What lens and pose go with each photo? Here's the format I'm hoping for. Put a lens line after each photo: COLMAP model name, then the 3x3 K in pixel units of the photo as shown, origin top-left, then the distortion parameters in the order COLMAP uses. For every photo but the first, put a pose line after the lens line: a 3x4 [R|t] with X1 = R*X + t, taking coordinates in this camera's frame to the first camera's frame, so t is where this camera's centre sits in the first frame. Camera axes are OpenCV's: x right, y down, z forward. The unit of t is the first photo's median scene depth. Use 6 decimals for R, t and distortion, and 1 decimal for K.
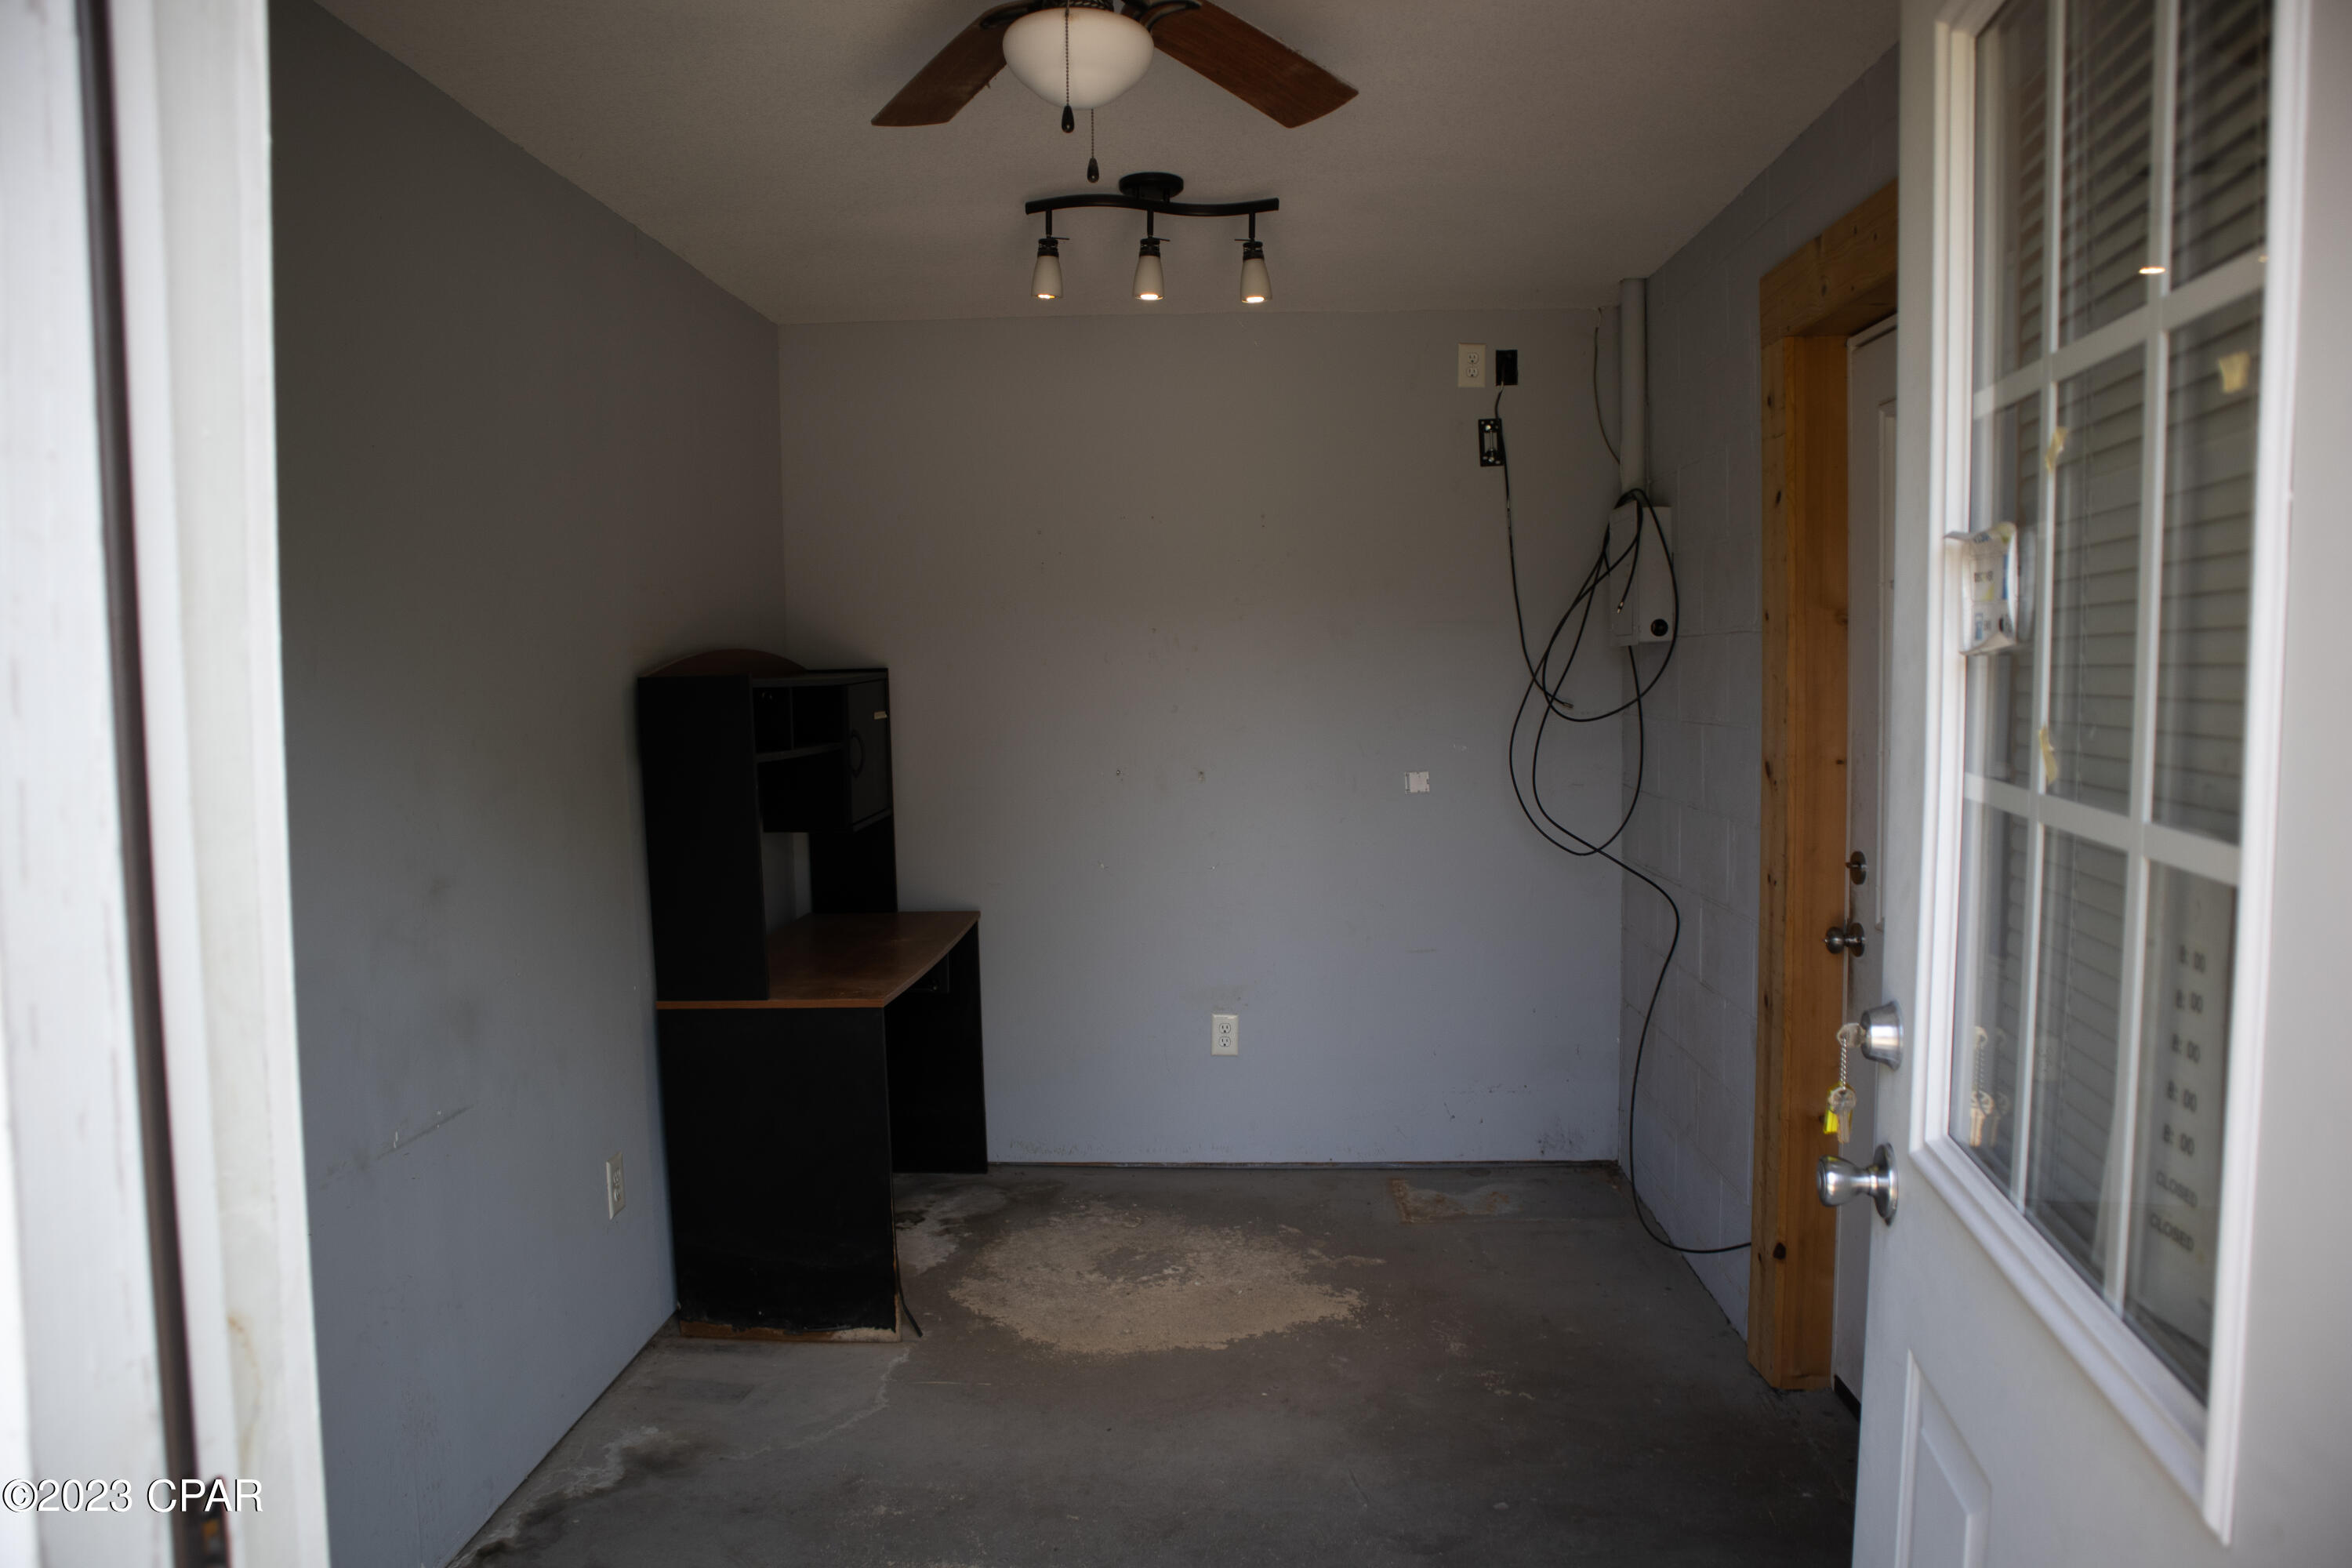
lens RADIAL K [[1639.4, 0, 1185.0], [0, 1639.4, 784.5], [0, 0, 1]] dist [-0.122783, 0.092171]
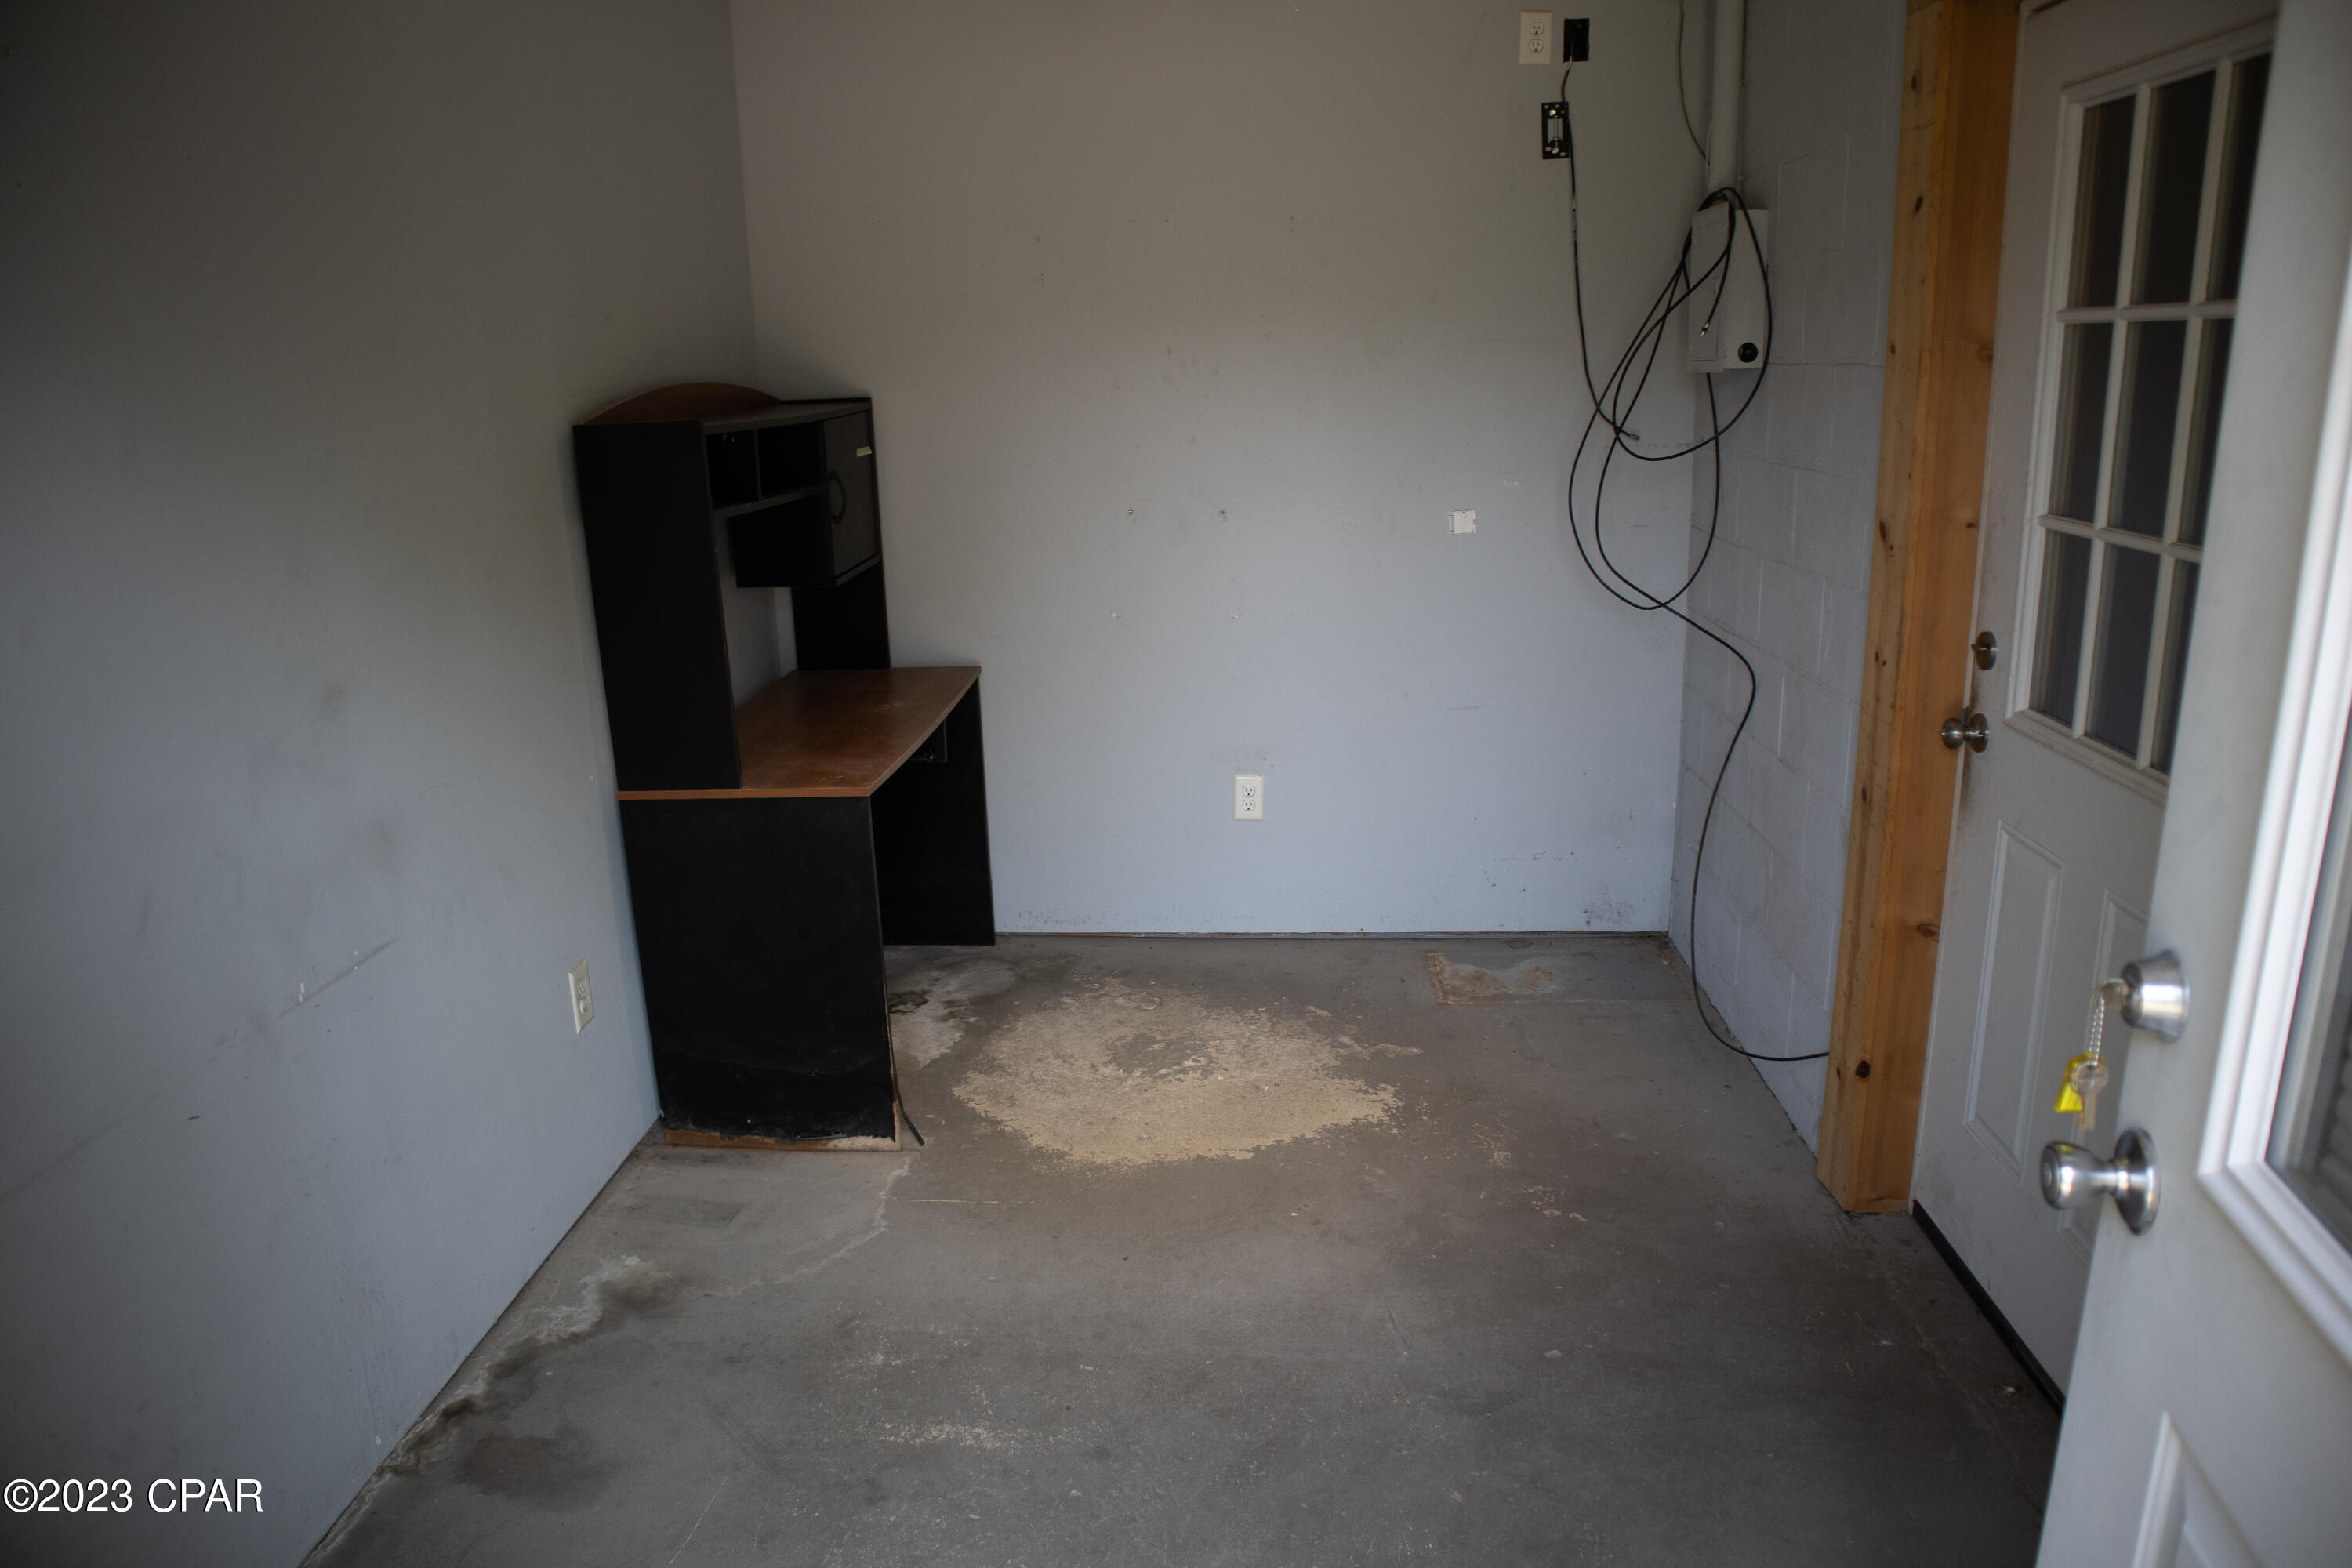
lens RADIAL K [[1639.4, 0, 1185.0], [0, 1639.4, 784.5], [0, 0, 1]] dist [-0.122783, 0.092171]
pose [[0.999939, -0.002757, -0.010725, -0.002248], [0.004664, 0.983278, 0.182053, -0.031062], [0.010043, -0.182092, 0.983230, 0.120827]]
